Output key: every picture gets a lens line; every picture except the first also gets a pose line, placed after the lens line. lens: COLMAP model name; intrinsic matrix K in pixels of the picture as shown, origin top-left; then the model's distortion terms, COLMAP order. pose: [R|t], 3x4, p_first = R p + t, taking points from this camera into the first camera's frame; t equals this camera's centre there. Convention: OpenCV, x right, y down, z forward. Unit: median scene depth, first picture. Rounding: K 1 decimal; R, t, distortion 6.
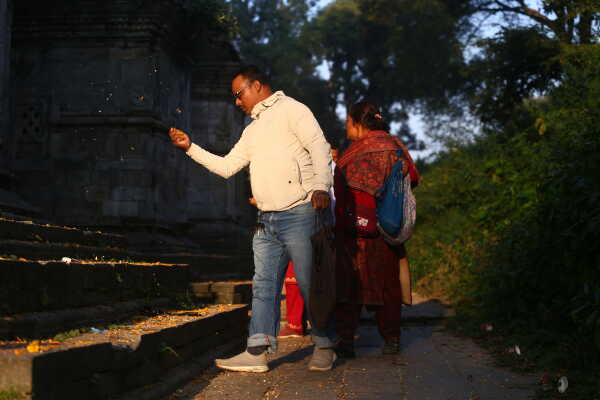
lens RADIAL K [[1219.7, 0, 299.9], [0, 1219.7, 200.2], [0, 0, 1]] dist [-0.216758, 0.000000]
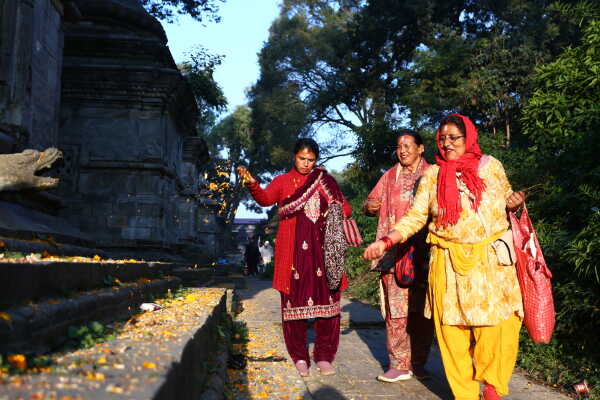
lens RADIAL K [[679.0, 0, 300.8], [0, 679.0, 198.5], [0, 0, 1]] dist [0.095758, 0.000000]
pose [[0.990551, 0.024203, 0.134991, -0.072388], [-0.018491, 0.998886, -0.043412, -0.001832], [-0.135892, 0.040506, 0.989895, 0.251775]]
